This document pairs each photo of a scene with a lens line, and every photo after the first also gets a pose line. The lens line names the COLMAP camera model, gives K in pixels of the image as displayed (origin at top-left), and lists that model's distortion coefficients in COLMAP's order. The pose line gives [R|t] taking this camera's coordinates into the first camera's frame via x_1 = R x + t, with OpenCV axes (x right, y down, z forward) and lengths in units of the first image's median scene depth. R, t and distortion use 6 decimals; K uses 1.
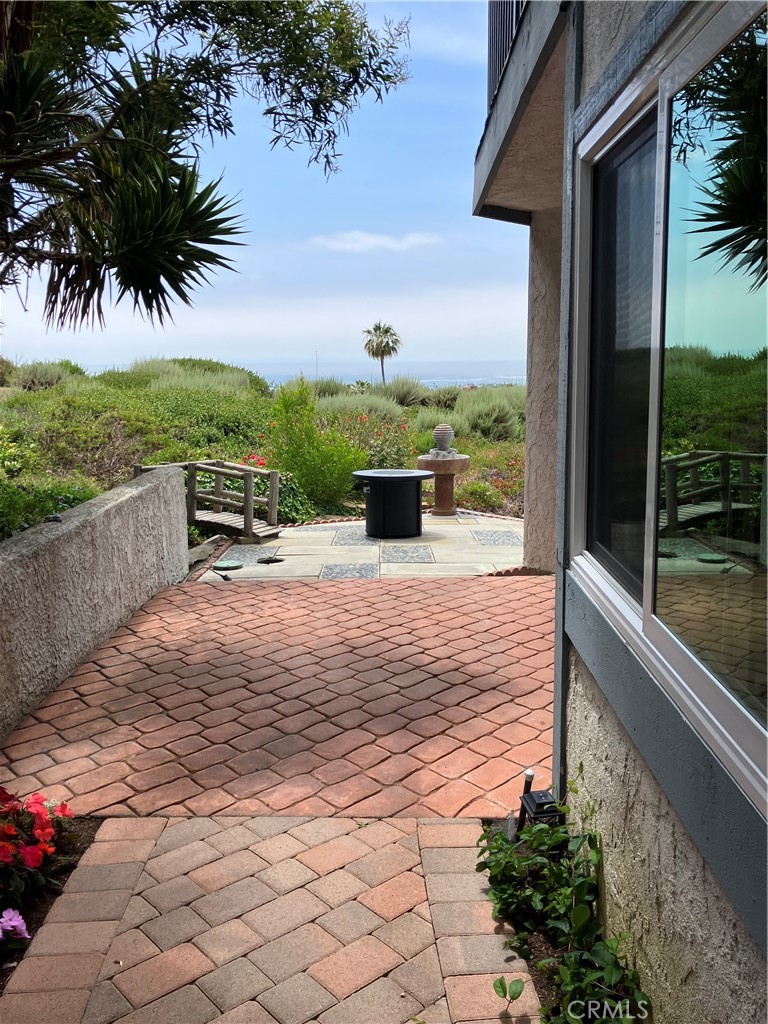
lens RADIAL K [[875.9, 0, 385.9], [0, 875.9, 510.6], [0, 0, 1]] dist [-0.003269, -0.001497]
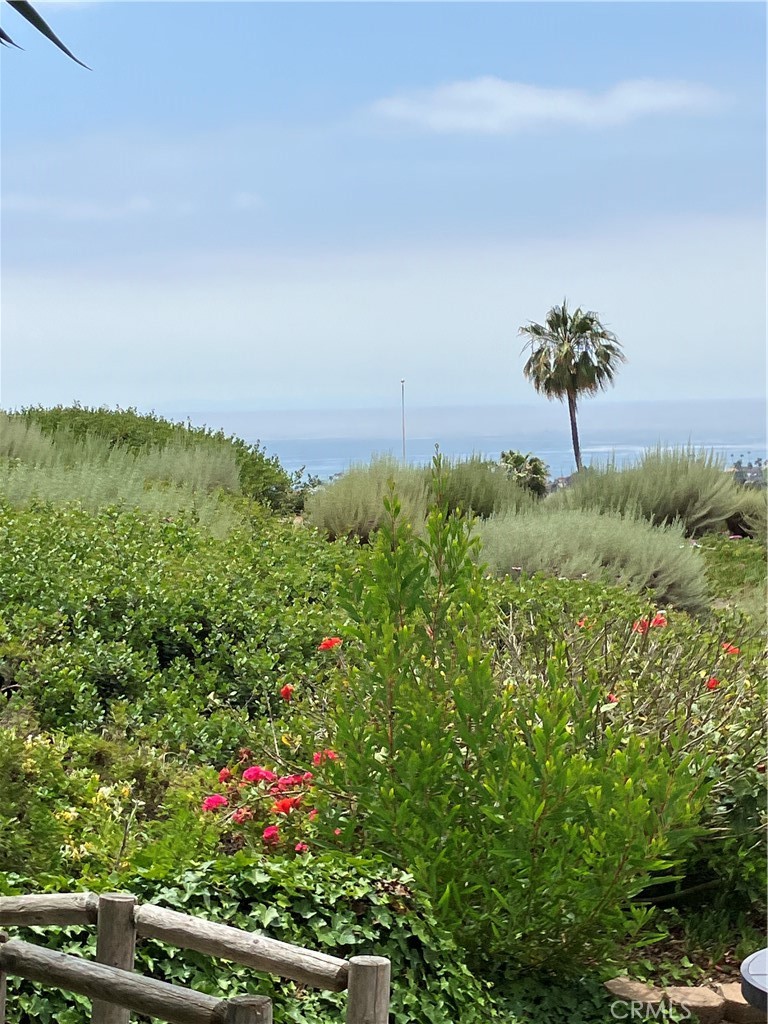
lens RADIAL K [[2115.7, 0, 383.7], [0, 2115.7, 512.6], [0, 0, 1]] dist [0.589843, 0.000000]
pose [[0.996487, -0.014939, -0.082400, -0.023244], [0.005213, 0.993118, -0.117004, -0.027177], [0.083581, 0.116163, 0.989707, 0.139129]]
